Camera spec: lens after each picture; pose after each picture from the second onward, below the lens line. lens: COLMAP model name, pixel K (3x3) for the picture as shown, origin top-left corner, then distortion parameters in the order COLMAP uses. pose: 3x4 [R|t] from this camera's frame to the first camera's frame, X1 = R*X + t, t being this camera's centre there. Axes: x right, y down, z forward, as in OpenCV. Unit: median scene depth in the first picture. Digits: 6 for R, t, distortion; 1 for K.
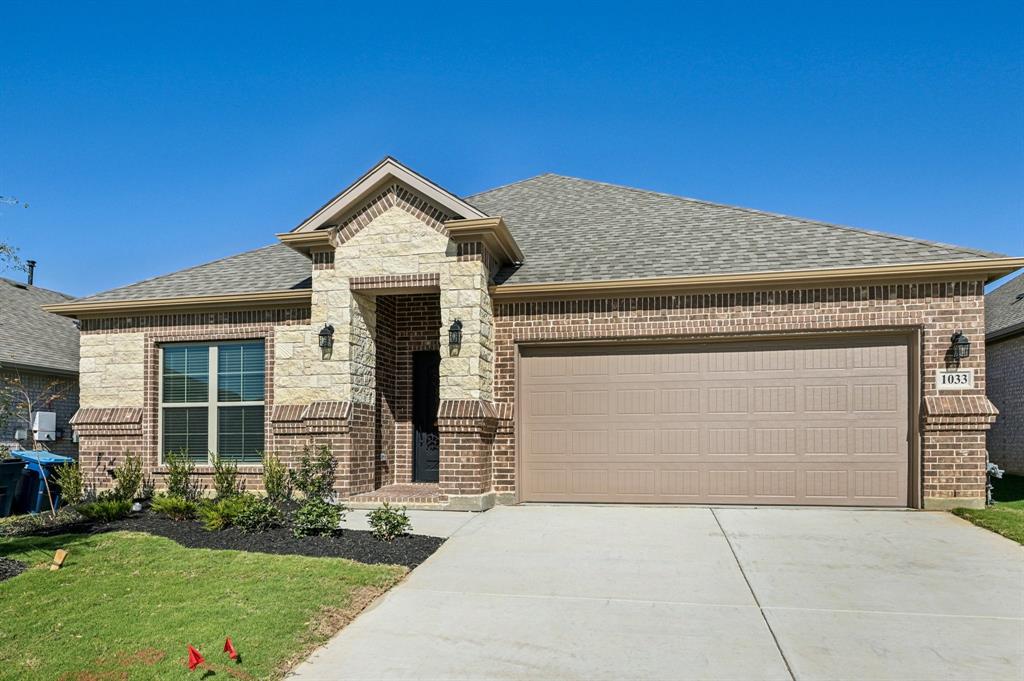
lens RADIAL K [[607.9, 0, 511.5], [0, 607.9, 498.5], [0, 0, 1]] dist [-0.003521, -0.001031]
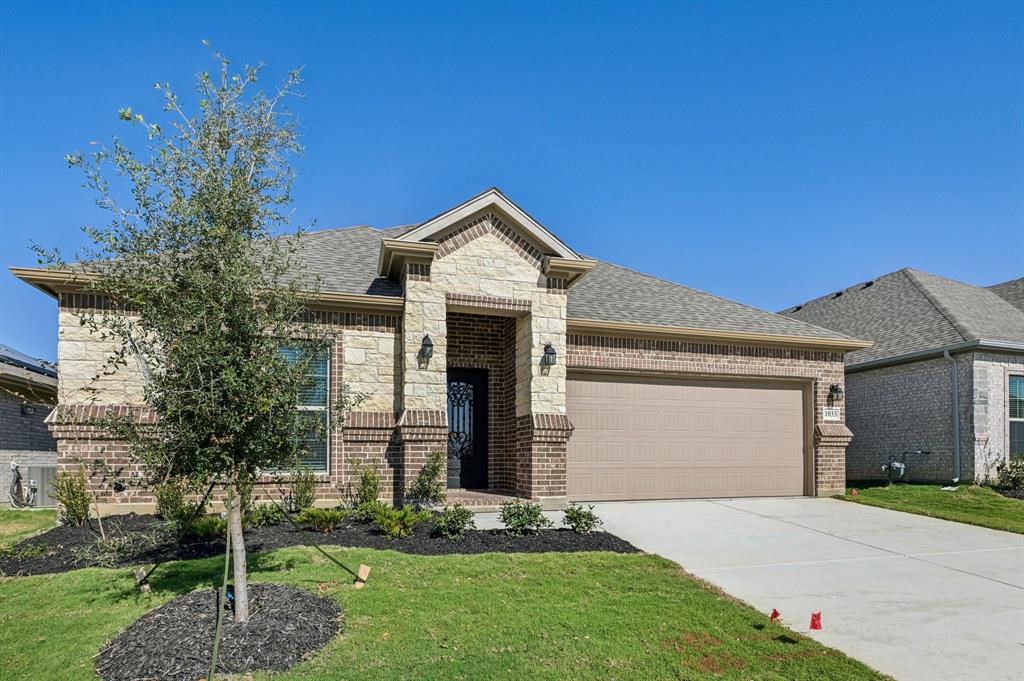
lens RADIAL K [[533.2, 0, 513.0], [0, 533.2, 506.3], [0, 0, 1]] dist [-0.003753, -0.000505]
pose [[0.888660, -0.037898, 0.456998, -0.607016], [0.037174, 0.999253, 0.010579, -0.000863], [-0.457057, 0.007588, 0.889405, 0.134511]]
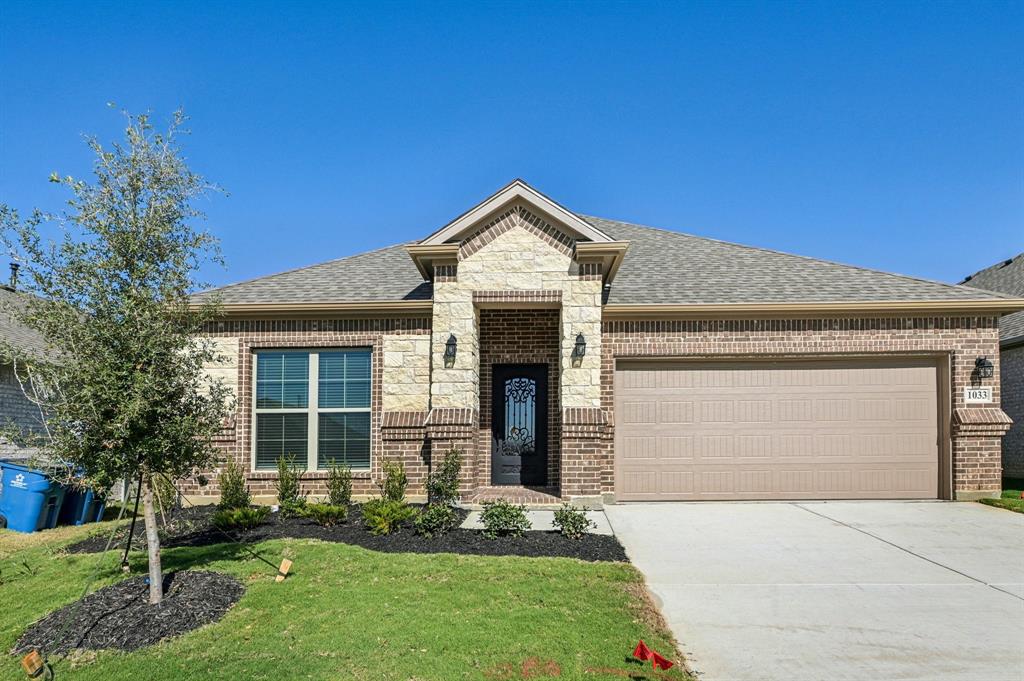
lens RADIAL K [[533.2, 0, 523.9], [0, 533.2, 494.2], [0, 0, 1]] dist [-0.003546, -0.000549]
pose [[0.985325, -0.017095, 0.169831, -0.346804], [0.019312, 0.999748, -0.011412, 0.000657], [-0.169593, 0.014524, 0.985407, 0.082215]]
